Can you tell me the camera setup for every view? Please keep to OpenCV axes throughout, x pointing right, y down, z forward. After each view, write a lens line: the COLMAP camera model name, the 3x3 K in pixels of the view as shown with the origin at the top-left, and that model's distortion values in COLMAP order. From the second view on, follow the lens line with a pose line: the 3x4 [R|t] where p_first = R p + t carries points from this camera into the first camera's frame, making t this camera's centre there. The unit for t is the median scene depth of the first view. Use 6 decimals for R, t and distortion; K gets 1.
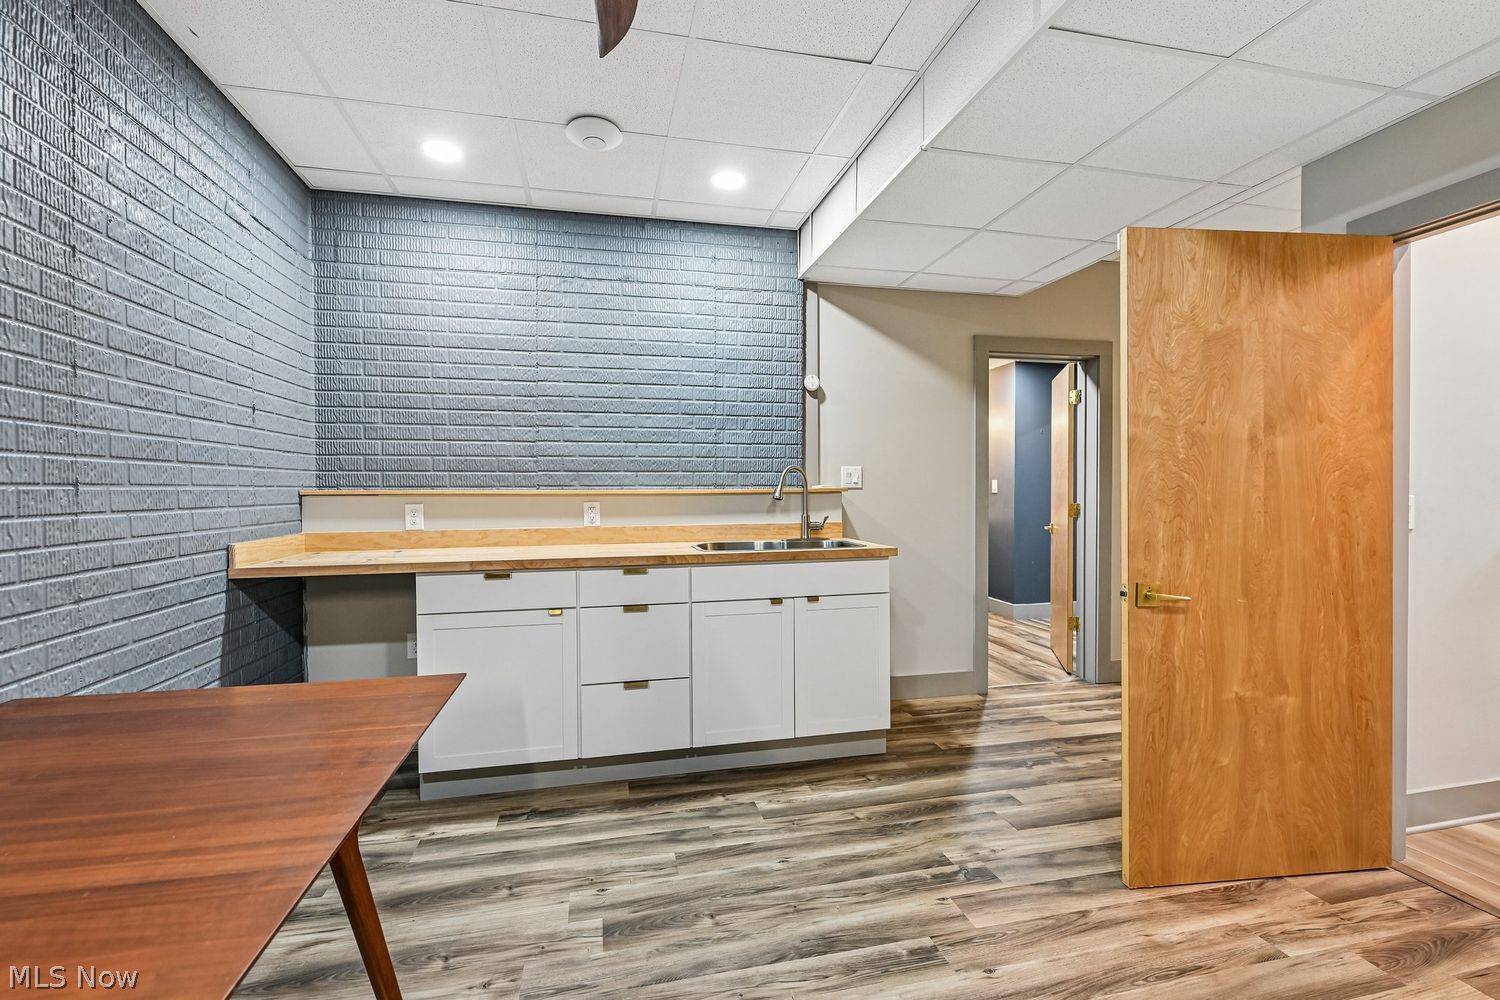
lens RADIAL K [[658.4, 0, 750.7], [0, 658.4, 496.2], [0, 0, 1]] dist [0.000197, -0.002853]
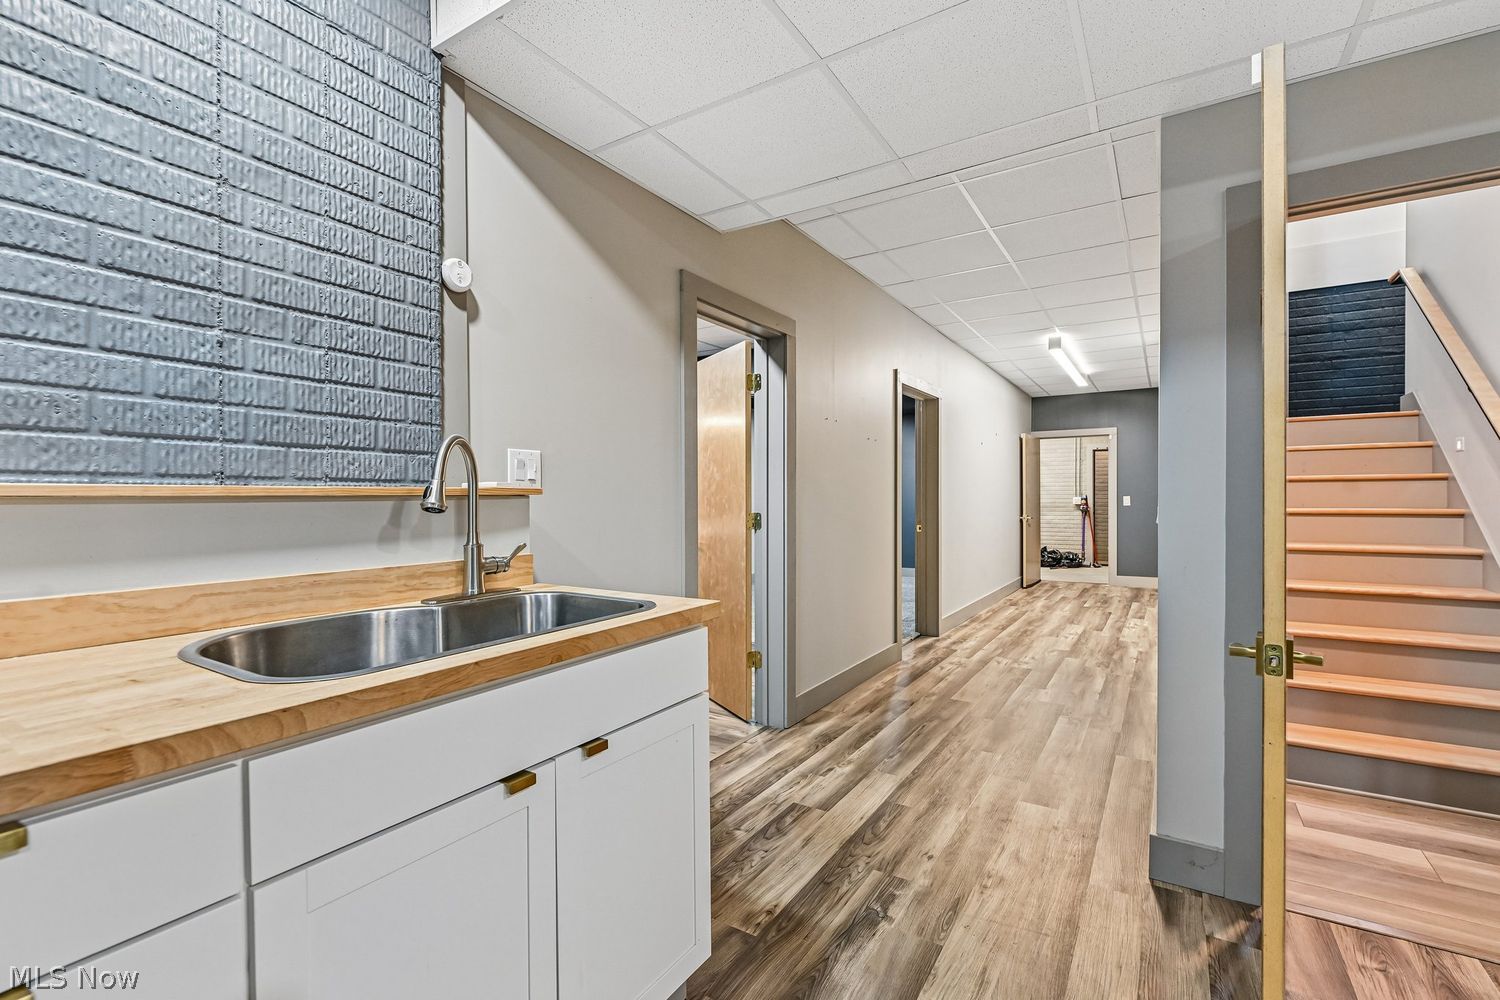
lens RADIAL K [[658.4, 0, 749.3], [0, 658.4, 507.6], [0, 0, 1]] dist [0.000197, -0.002853]
pose [[0.711002, -0.006157, 0.703163, -0.102647], [0.004768, 0.999981, 0.003935, 0.001932], [-0.703174, 0.000555, 0.711018, 0.503586]]
